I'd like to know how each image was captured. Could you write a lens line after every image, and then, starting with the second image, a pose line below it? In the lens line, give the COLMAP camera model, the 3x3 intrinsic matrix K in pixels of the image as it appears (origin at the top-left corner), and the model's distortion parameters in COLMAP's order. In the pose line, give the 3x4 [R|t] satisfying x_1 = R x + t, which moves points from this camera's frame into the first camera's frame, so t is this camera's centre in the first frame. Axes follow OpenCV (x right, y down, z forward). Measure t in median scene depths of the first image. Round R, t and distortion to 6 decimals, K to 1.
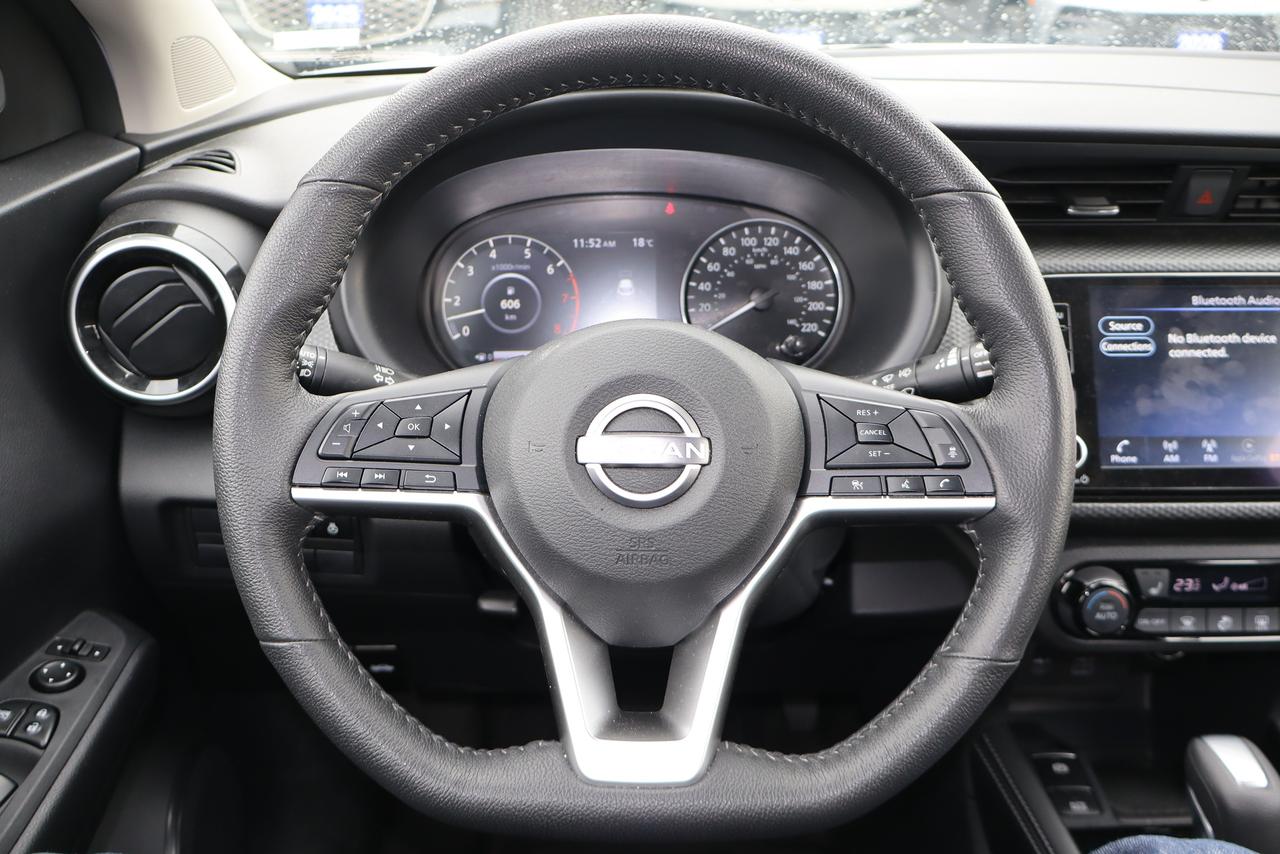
lens RADIAL K [[1100.5, 0, 638.8], [0, 1100.5, 413.2], [0, 0, 1]] dist [-0.009353, 0.035041]
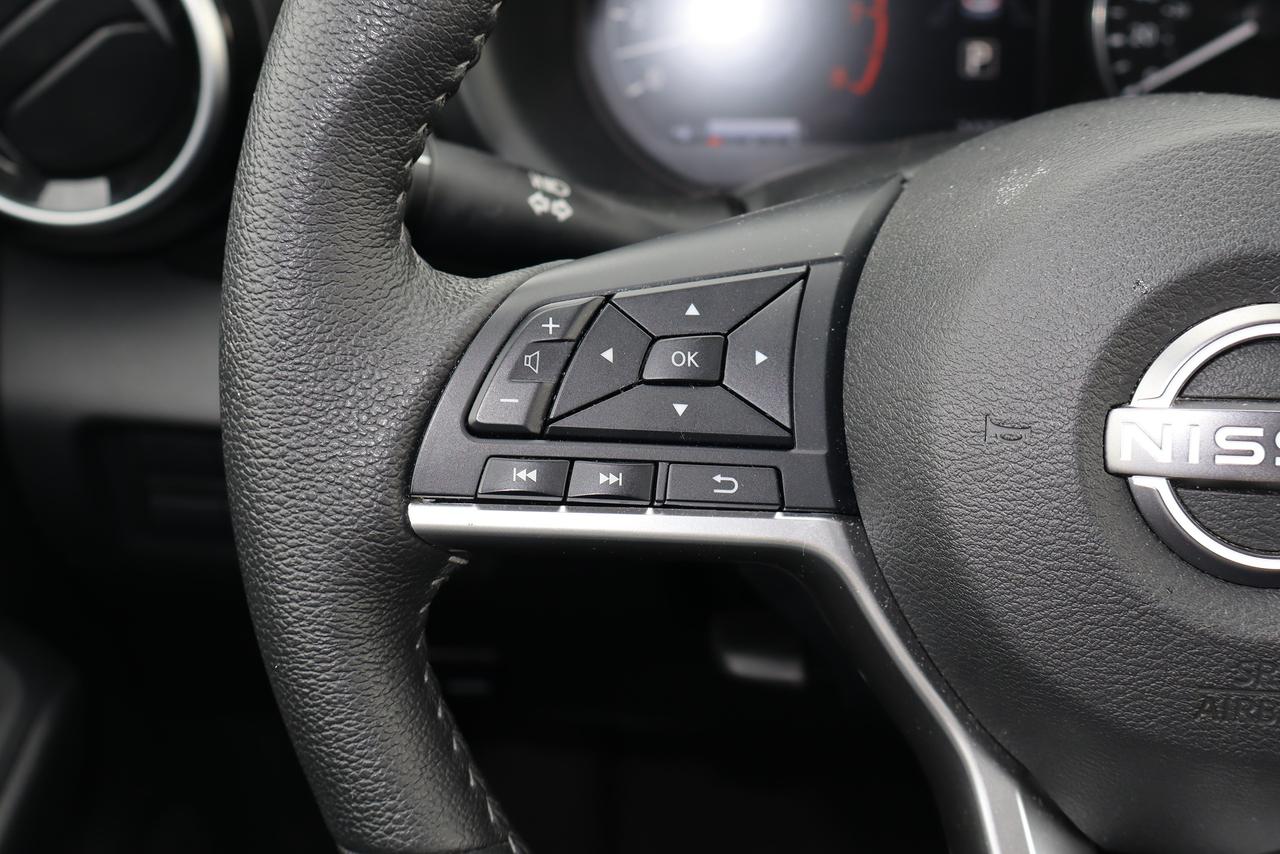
lens RADIAL K [[1682.4, 0, 641.9], [0, 1682.4, 430.9], [0, 0, 1]] dist [0.028605, 0.000000]
pose [[0.997283, 0.027214, -0.068461, -0.141630], [-0.016115, 0.987350, 0.157737, -0.049801], [0.071887, -0.156206, 0.985105, 0.289022]]
